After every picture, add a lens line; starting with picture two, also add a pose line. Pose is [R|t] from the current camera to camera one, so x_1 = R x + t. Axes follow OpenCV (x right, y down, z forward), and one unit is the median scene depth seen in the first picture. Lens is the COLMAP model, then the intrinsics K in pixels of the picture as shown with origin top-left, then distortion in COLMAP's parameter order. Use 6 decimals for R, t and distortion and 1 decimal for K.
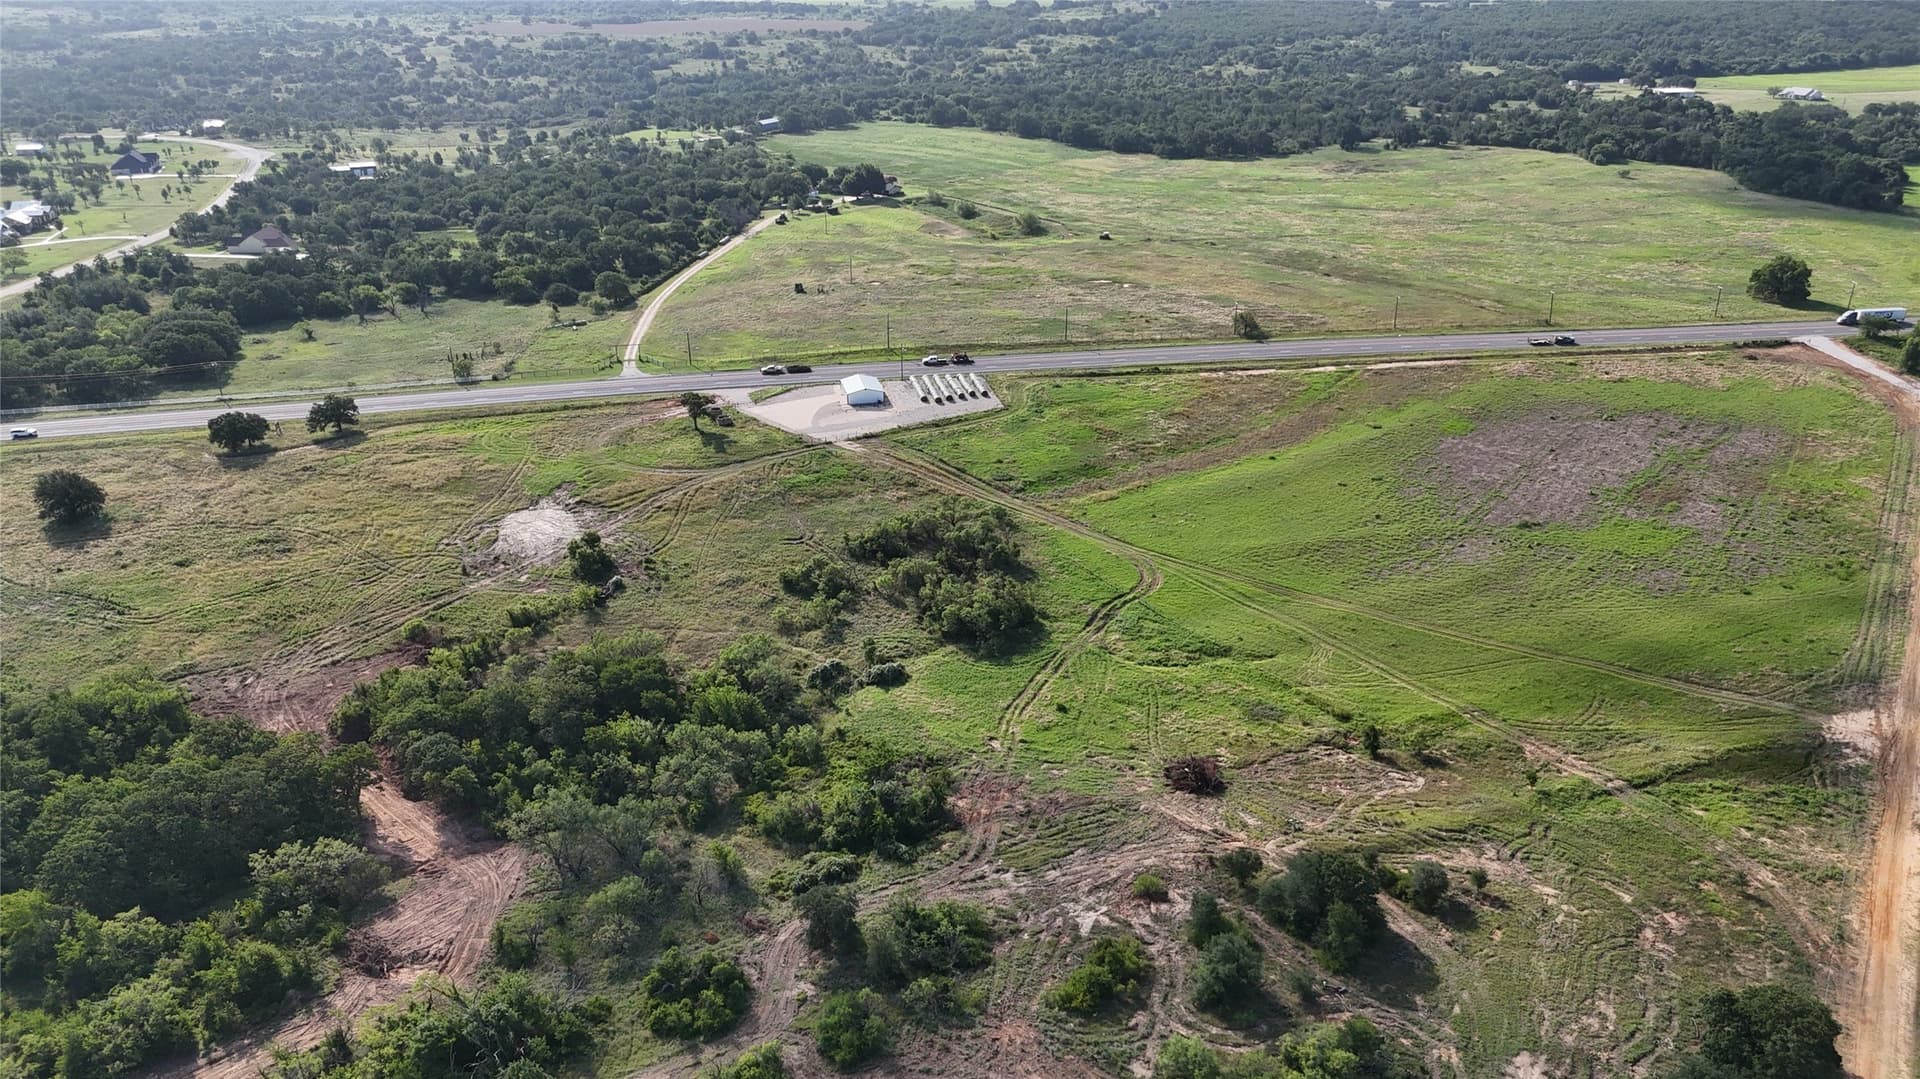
lens RADIAL K [[1458.6, 0, 960.0], [0, 1458.6, 539.5], [0, 0, 1]] dist [0.080716, -0.084374]
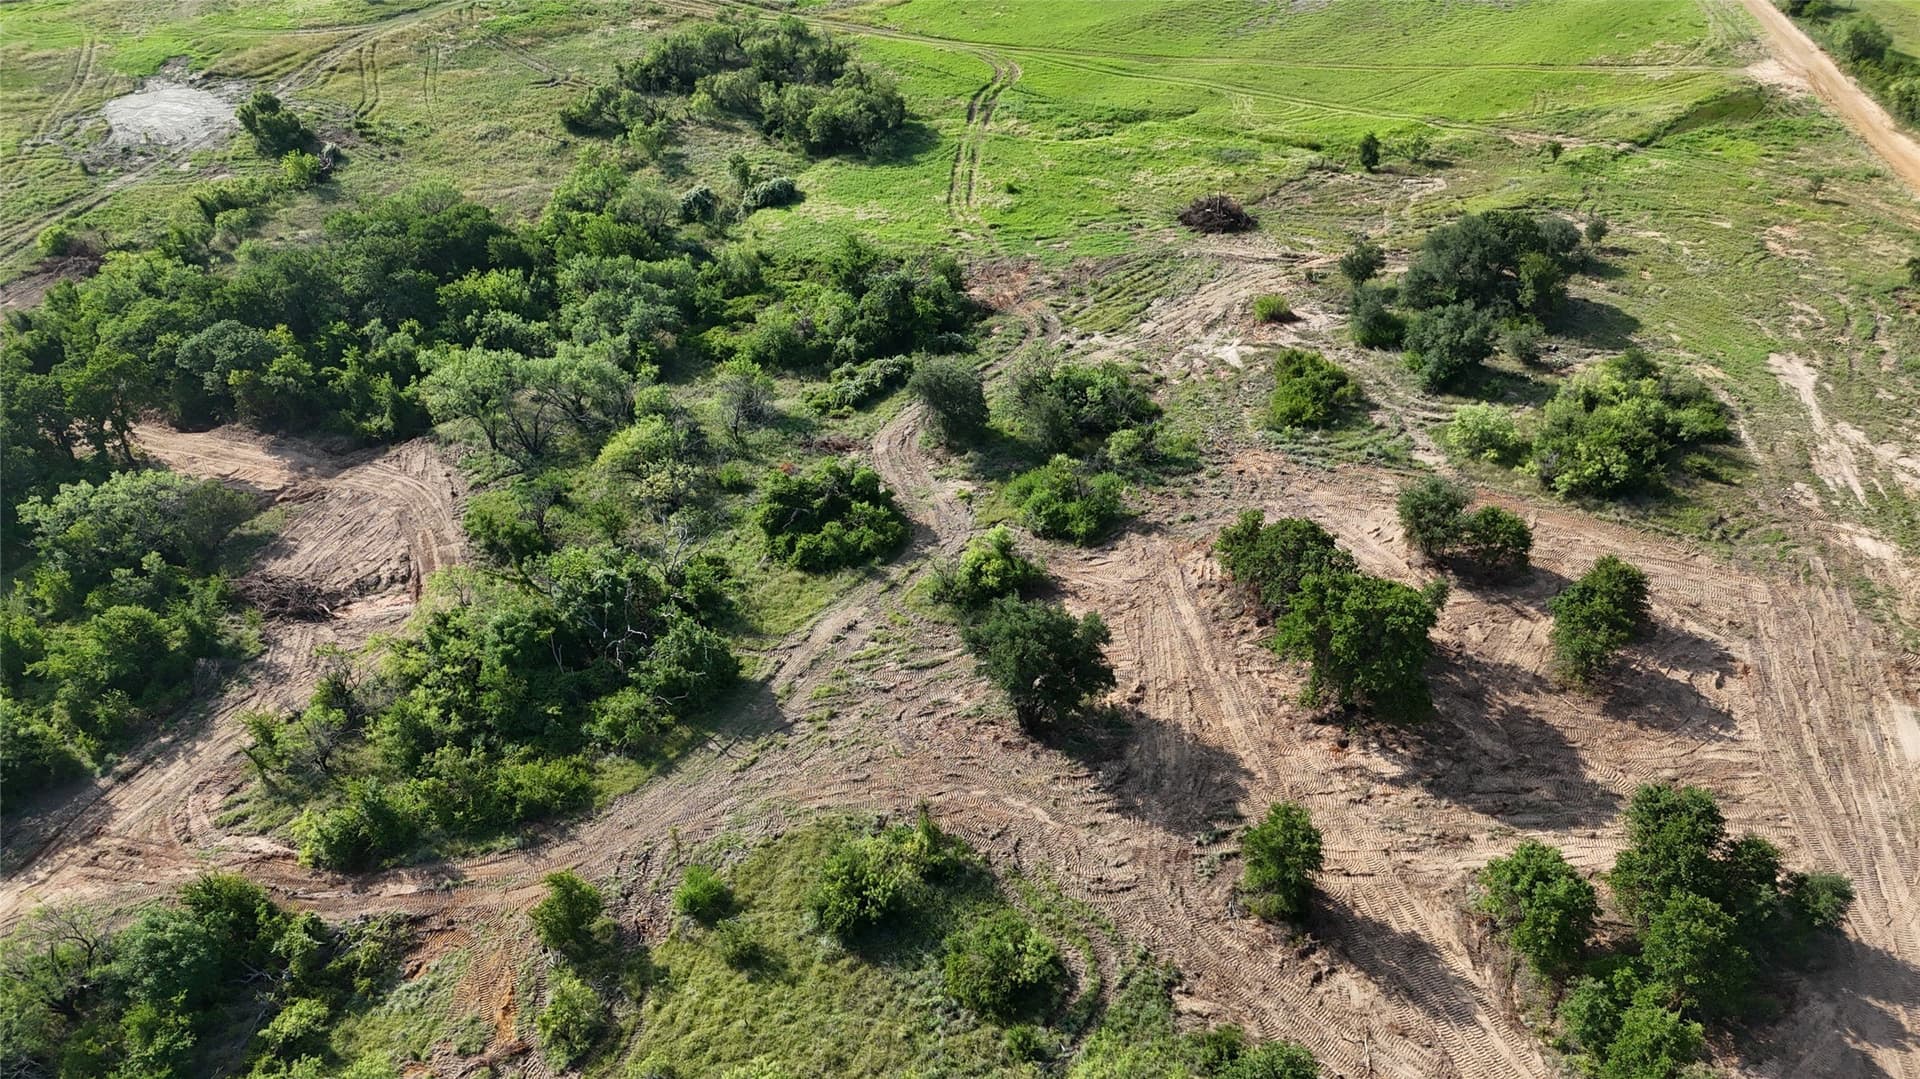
lens RADIAL K [[1458.6, 0, 960.0], [0, 1458.6, 539.5], [0, 0, 1]] dist [0.080716, -0.084374]
pose [[0.922860, -0.217082, 0.318126, -0.291562], [0.157343, 0.966446, 0.203041, 0.149552], [-0.351528, -0.137323, 0.926051, 0.250341]]
